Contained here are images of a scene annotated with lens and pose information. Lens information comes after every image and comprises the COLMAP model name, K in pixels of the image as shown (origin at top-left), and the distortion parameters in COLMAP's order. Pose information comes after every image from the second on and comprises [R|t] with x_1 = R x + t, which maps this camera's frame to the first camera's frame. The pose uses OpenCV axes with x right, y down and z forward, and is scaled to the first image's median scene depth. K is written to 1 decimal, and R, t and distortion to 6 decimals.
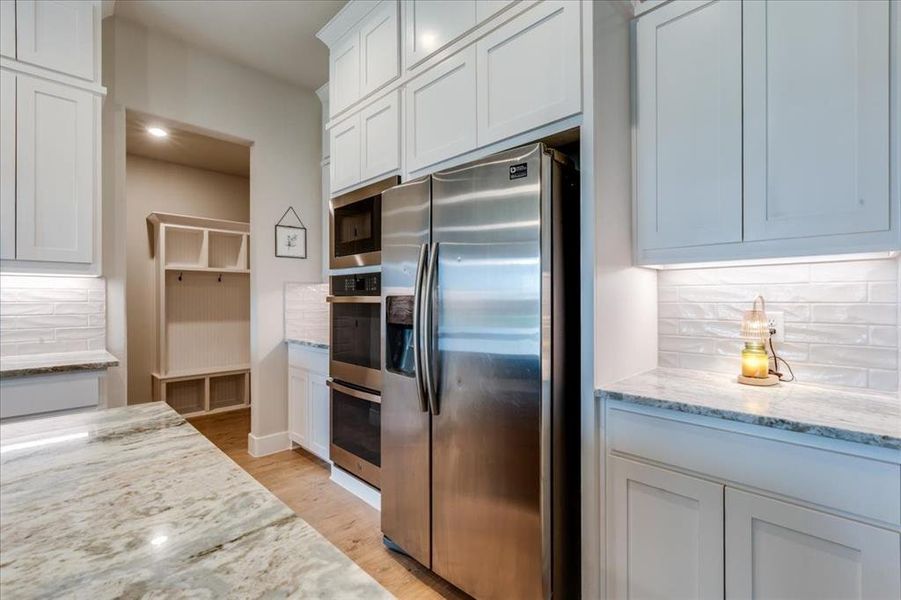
lens RADIAL K [[419.8, 0, 454.0], [0, 419.8, 301.0], [0, 0, 1]] dist [-0.000849, 0.000019]
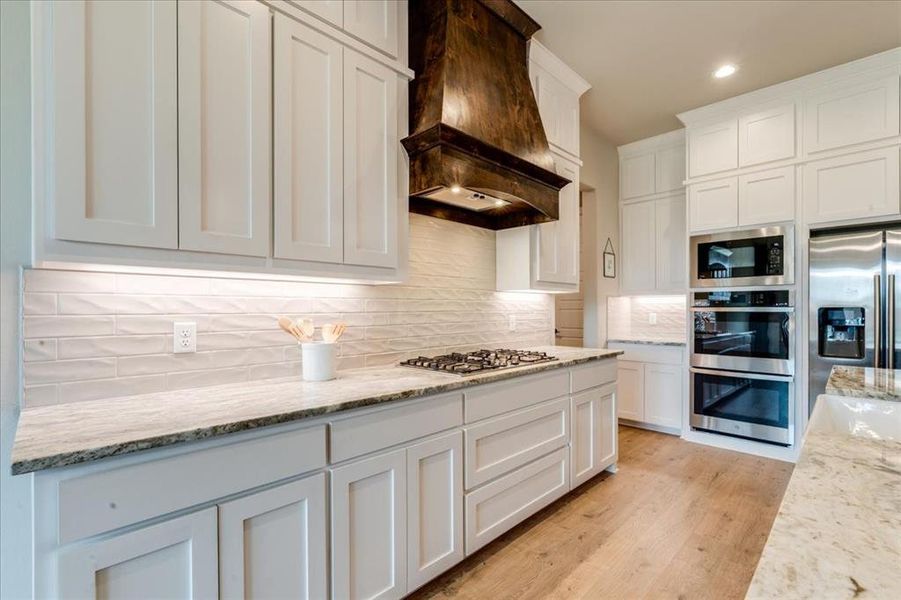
lens RADIAL K [[410.5, 0, 453.0], [0, 410.5, 310.2], [0, 0, 1]] dist [-0.001323, -0.000230]
pose [[0.999731, -0.001972, 0.023124, -0.886518], [0.001981, 0.999998, -0.000357, -0.000835], [-0.023123, 0.000402, 0.999733, -0.264805]]
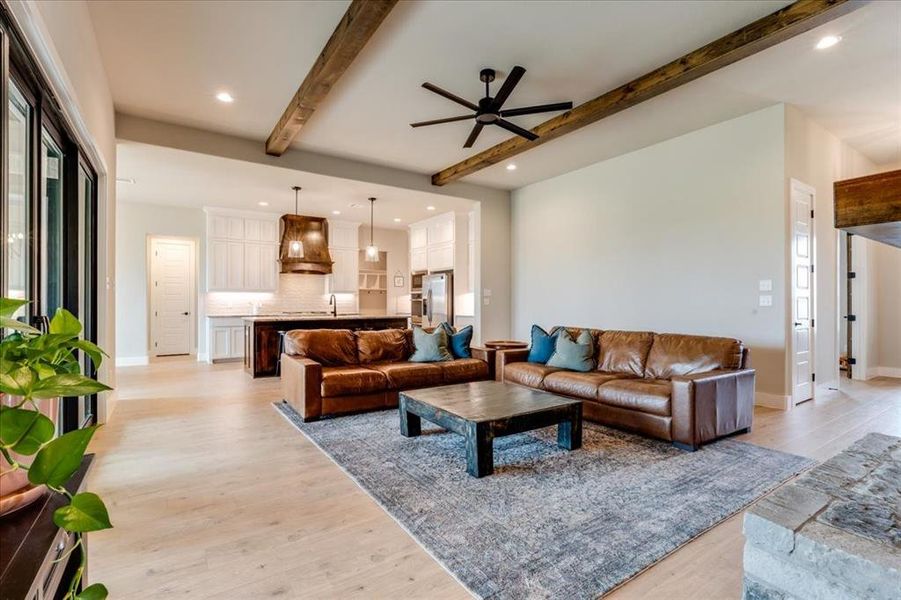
lens RADIAL K [[433.5, 0, 469.4], [0, 433.5, 301.5], [0, 0, 1]] dist [-0.043558, 0.000058]
pose [[0.987141, -0.003247, -0.159818, 0.637778], [0.002520, 0.999986, -0.004747, 0.024506], [0.159831, 0.004283, 0.987135, -2.080406]]
